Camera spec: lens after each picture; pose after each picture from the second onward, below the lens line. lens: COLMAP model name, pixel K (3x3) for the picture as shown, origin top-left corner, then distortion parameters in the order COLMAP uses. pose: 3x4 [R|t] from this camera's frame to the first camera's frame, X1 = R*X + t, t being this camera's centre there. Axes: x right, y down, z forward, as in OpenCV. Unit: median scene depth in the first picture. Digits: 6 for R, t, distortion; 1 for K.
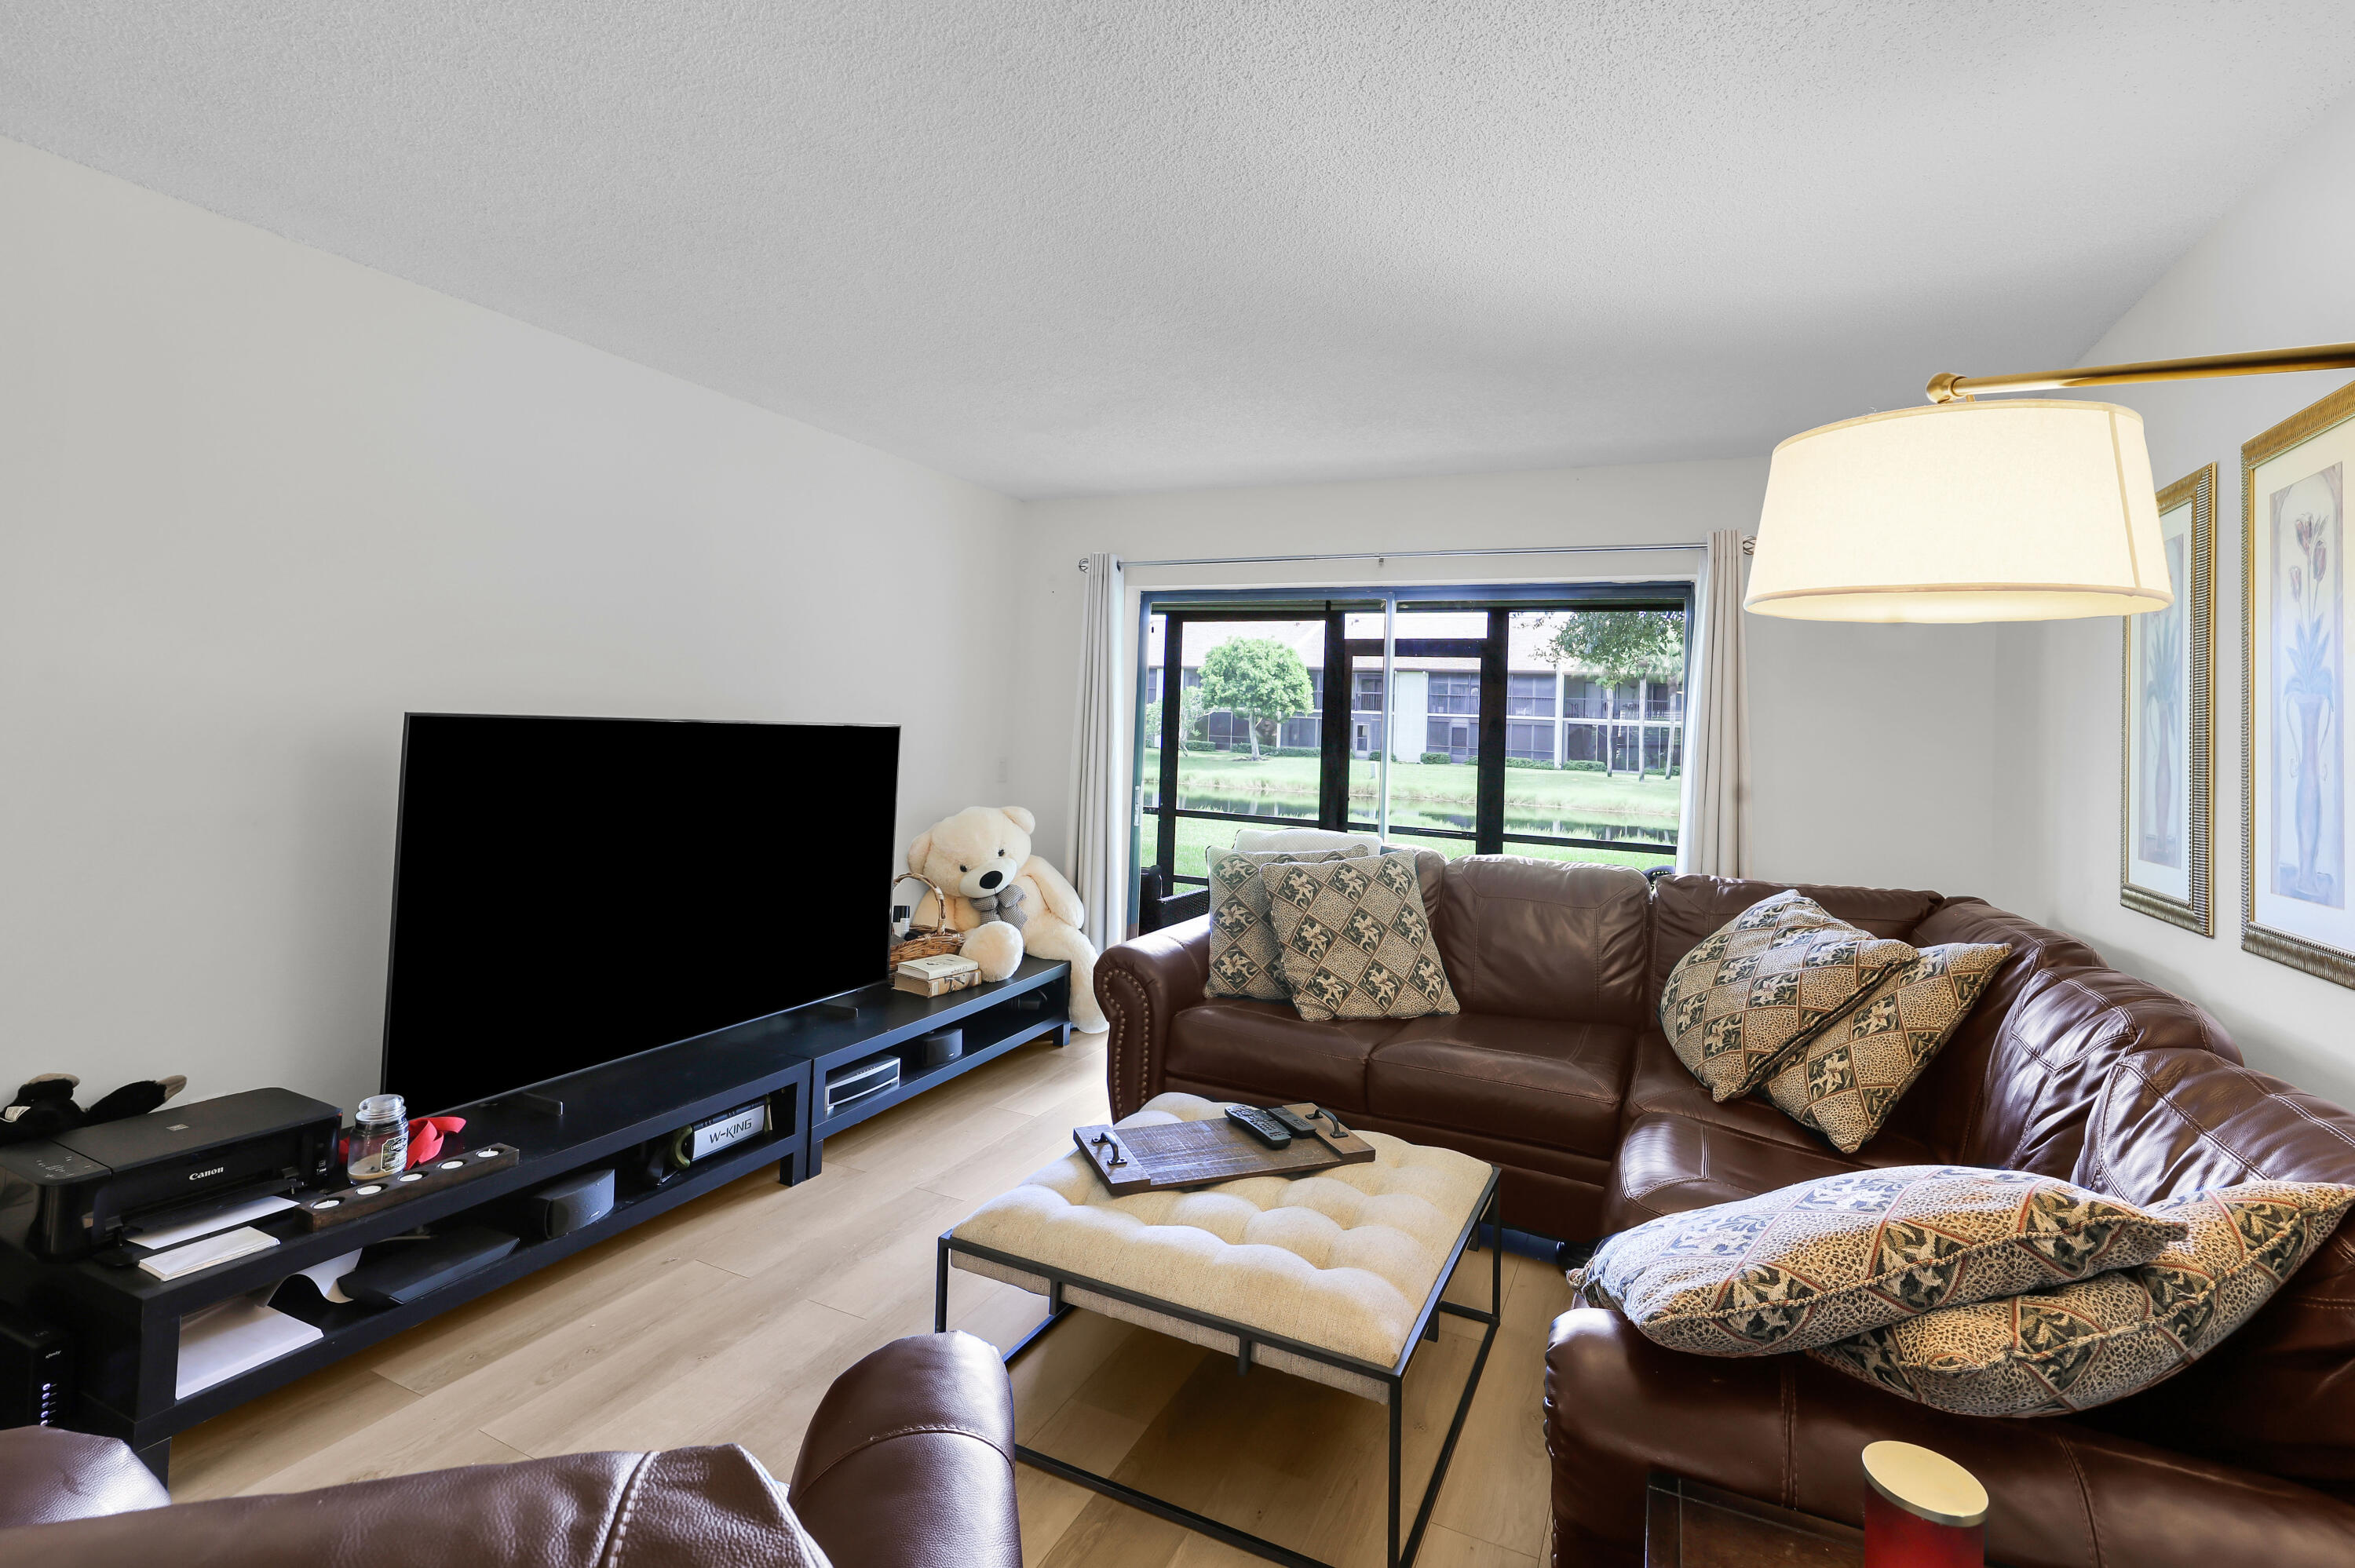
lens RADIAL K [[1057.5, 0, 1185.7], [0, 1057.5, 656.6], [0, 0, 1]] dist [0.010973, 0.000106]
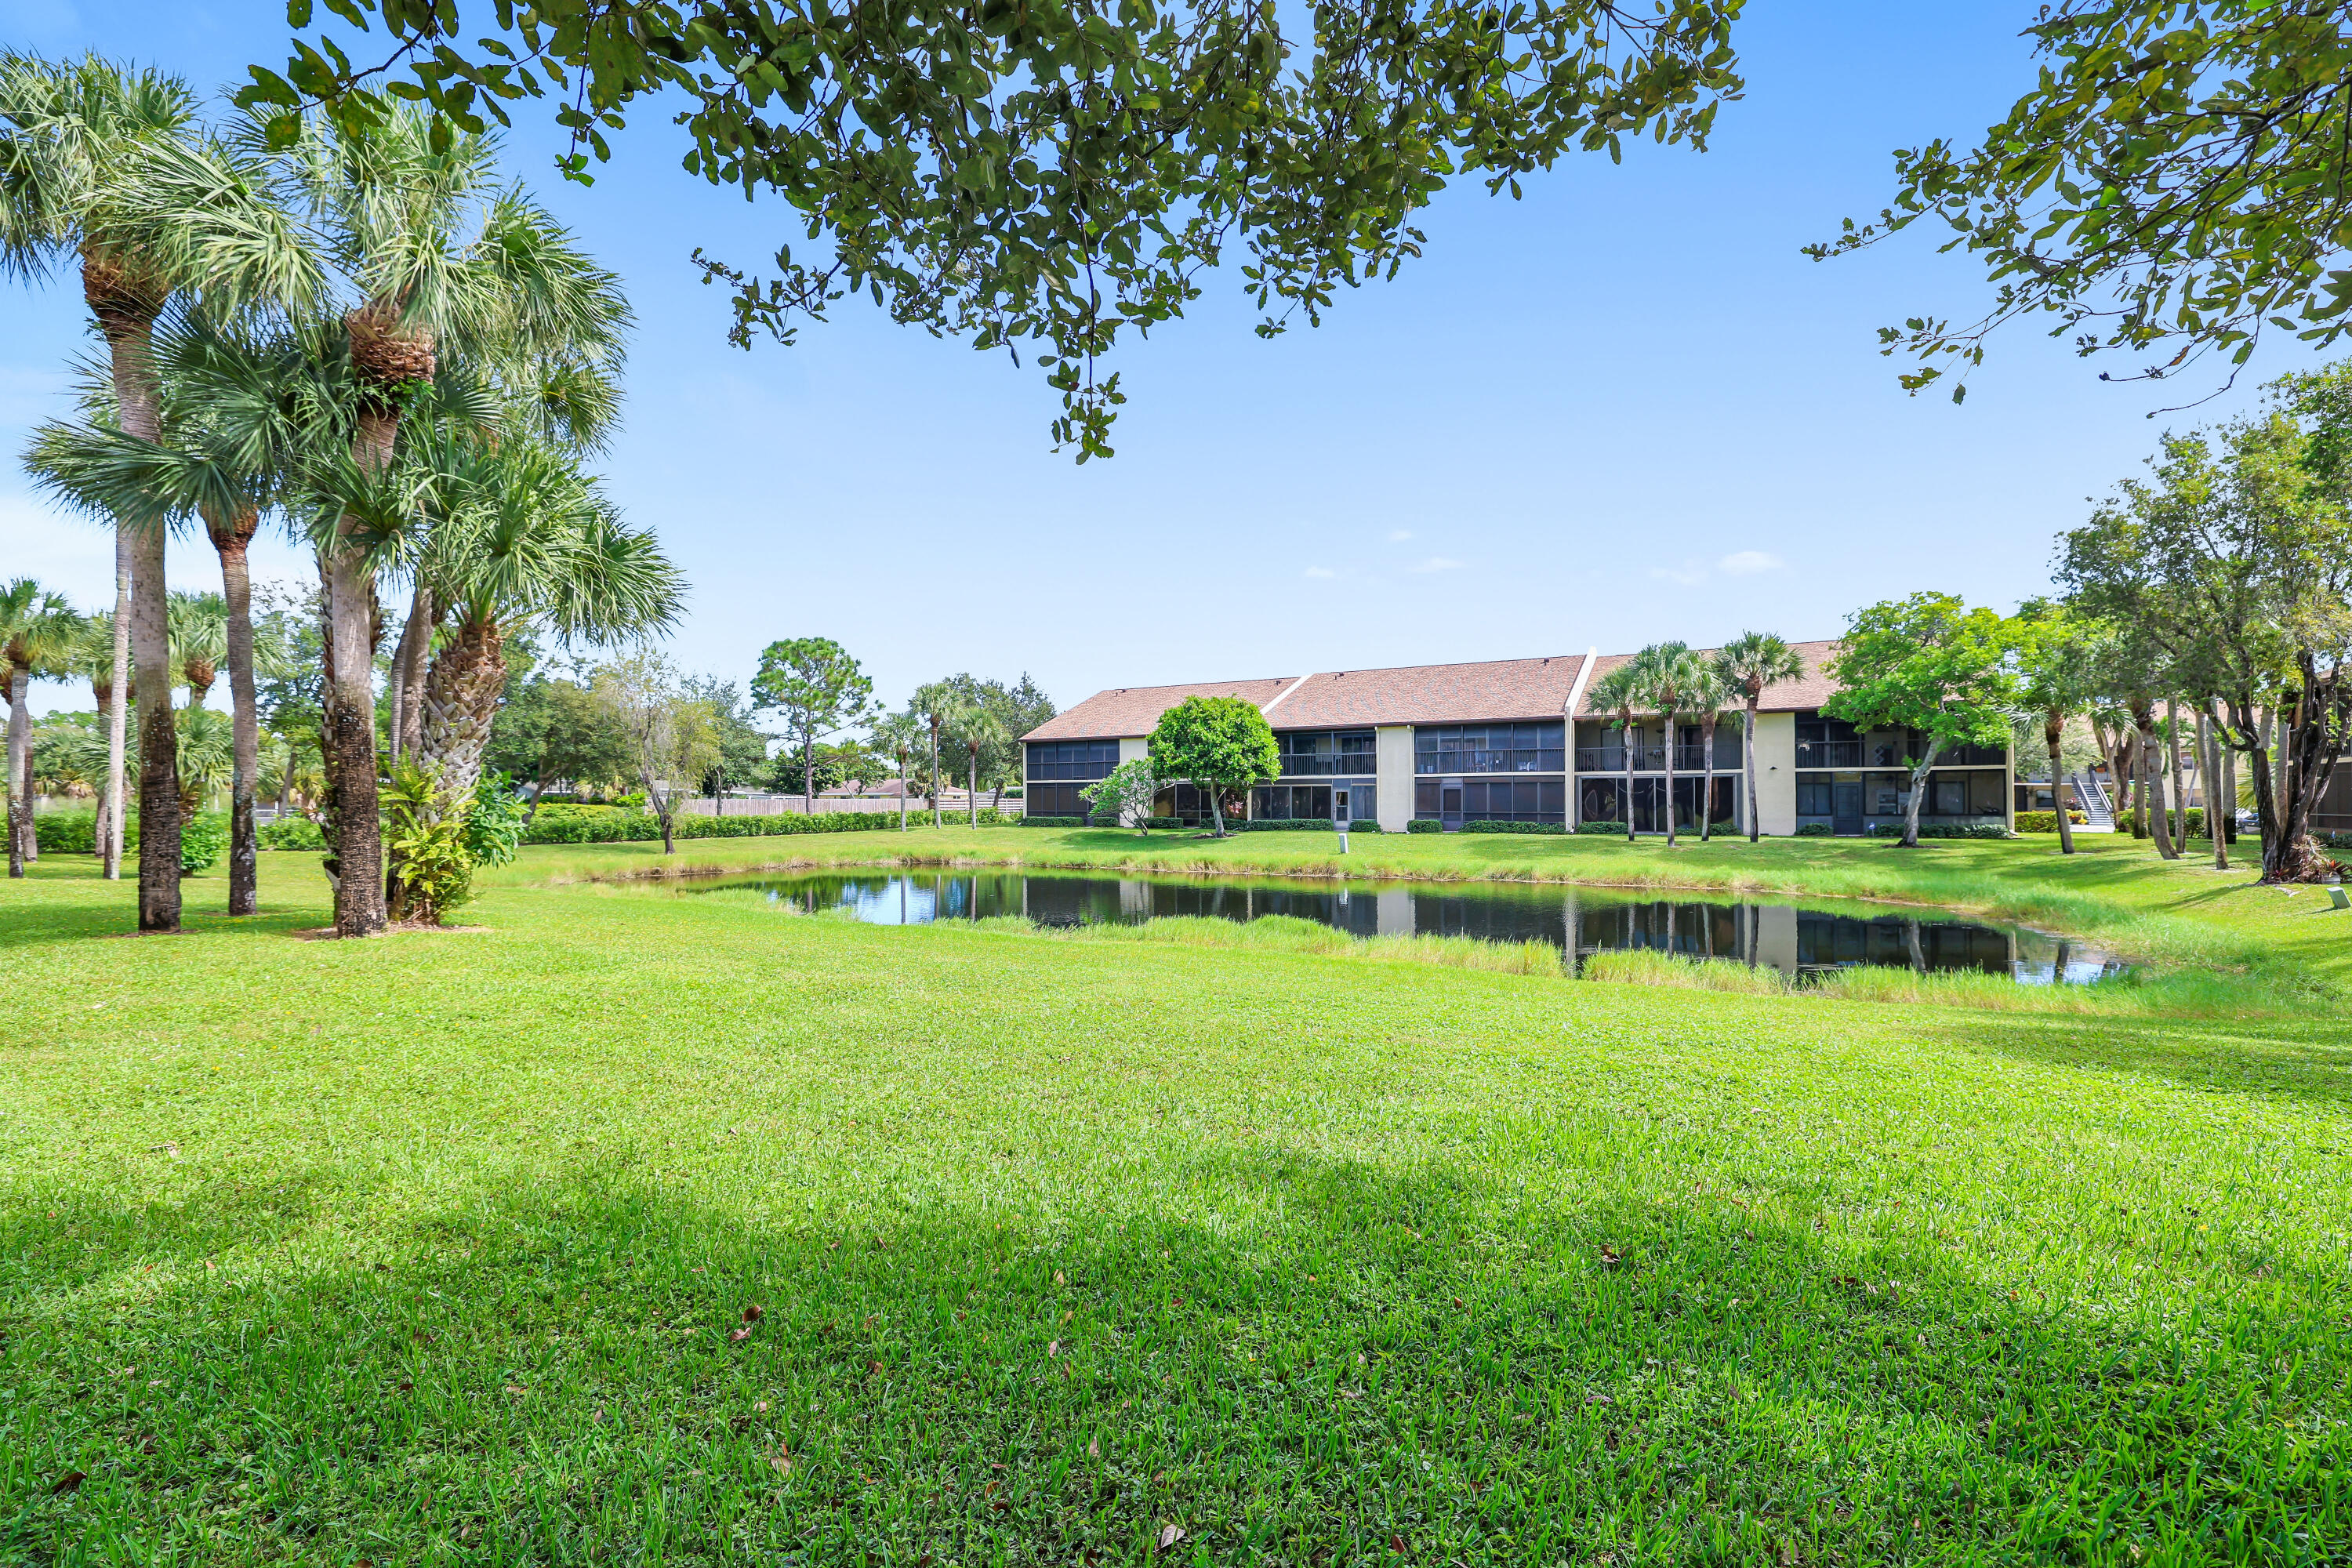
lens RADIAL K [[996.9, 0, 1169.2], [0, 996.9, 798.1], [0, 0, 1]] dist [0.000668, -0.000872]
pose [[0.996276, -0.043904, -0.074200, 0.113760], [0.048655, 0.996796, 0.063483, 0.015565], [0.071175, -0.066857, 0.995221, 0.229549]]
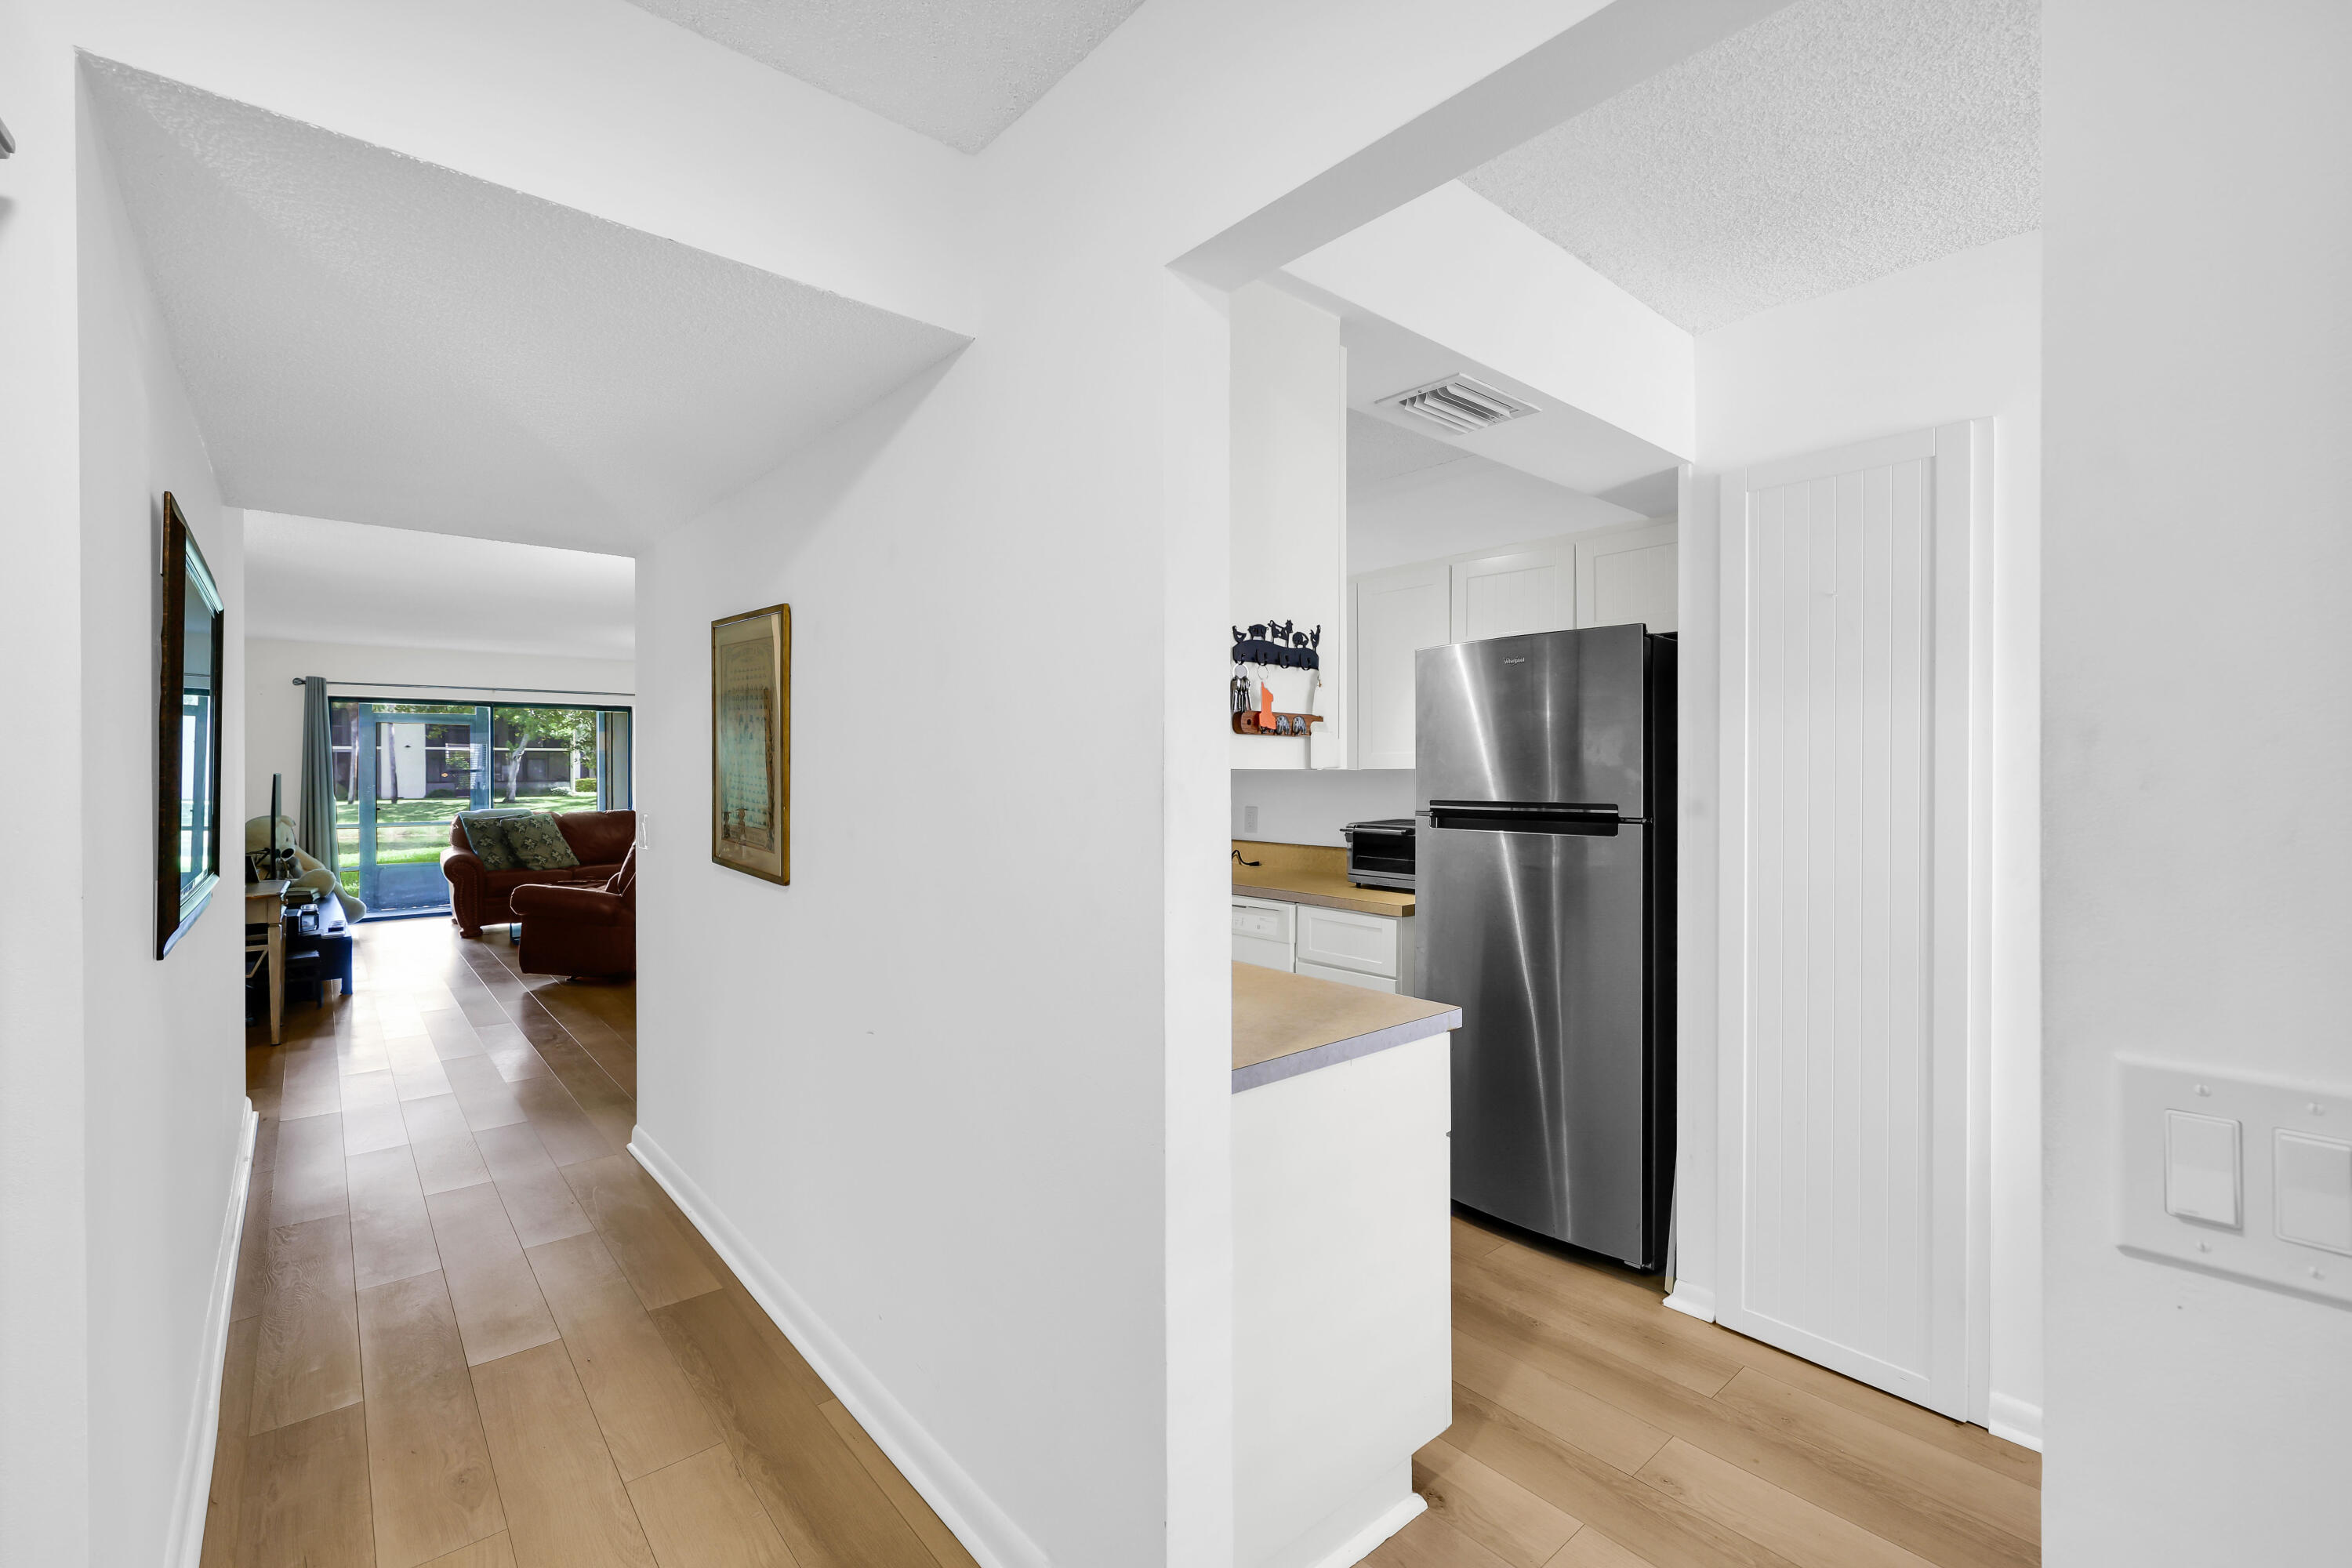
lens RADIAL K [[1030.9, 0, 1190.6], [0, 1030.9, 776.6], [0, 0, 1]] dist [0.001692, 0.000491]
pose [[0.398873, -0.044772, 0.915912, -0.140533], [-0.044018, 0.996721, 0.067892, -0.013736], [-0.915949, -0.067397, 0.395595, -0.137369]]
